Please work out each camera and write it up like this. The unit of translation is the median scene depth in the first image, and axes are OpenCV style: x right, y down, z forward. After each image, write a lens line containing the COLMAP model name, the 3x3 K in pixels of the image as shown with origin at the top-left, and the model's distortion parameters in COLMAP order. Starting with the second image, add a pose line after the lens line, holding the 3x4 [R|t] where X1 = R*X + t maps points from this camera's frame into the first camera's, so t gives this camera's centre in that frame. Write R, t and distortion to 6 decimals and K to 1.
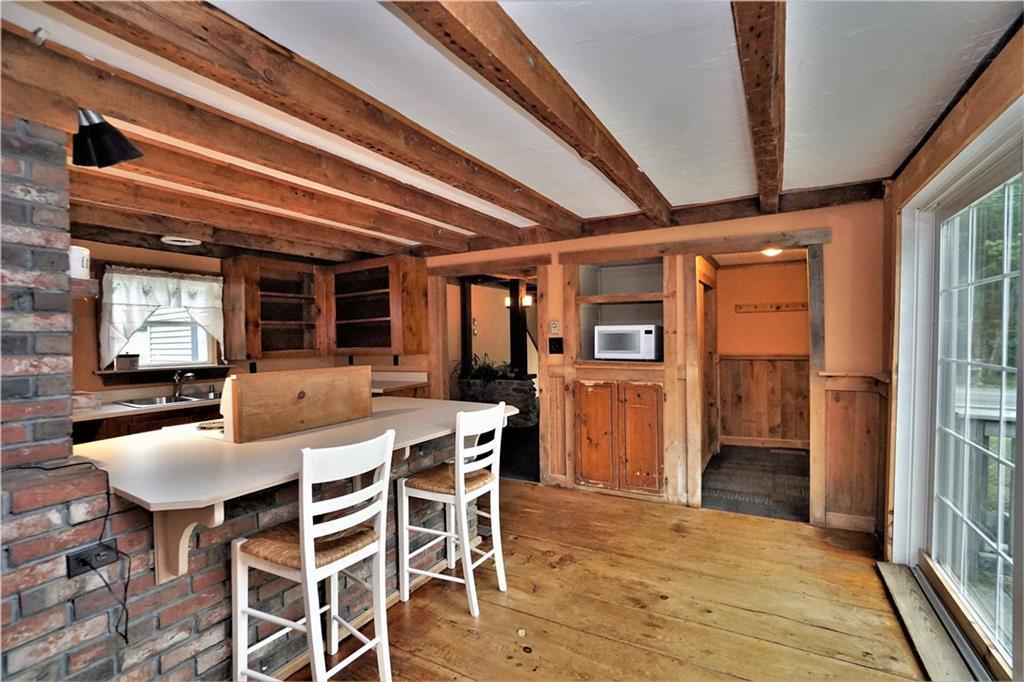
lens RADIAL K [[455.8, 0, 513.1], [0, 455.8, 342.6], [0, 0, 1]] dist [-0.035982, 0.001390]
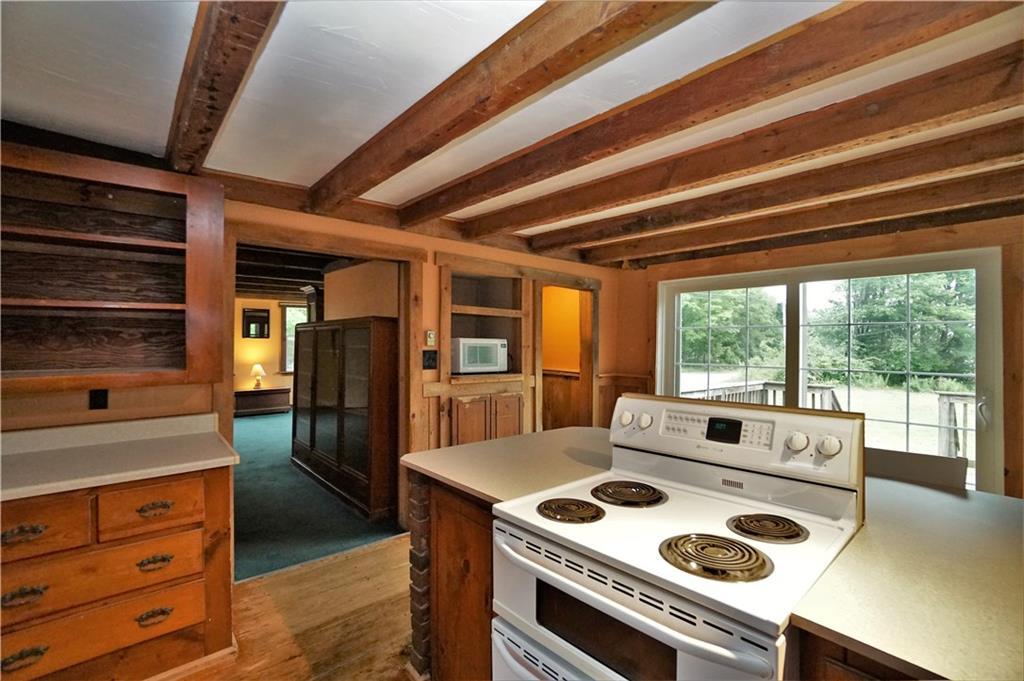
lens RADIAL K [[455.8, 0, 517.8], [0, 455.8, 340.9], [0, 0, 1]] dist [-0.035982, 0.001390]
pose [[0.305824, 0.022231, 0.951829, -0.675220], [-0.000445, 0.999731, -0.023206, -0.008958], [-0.952088, 0.006673, 0.305751, 0.604069]]
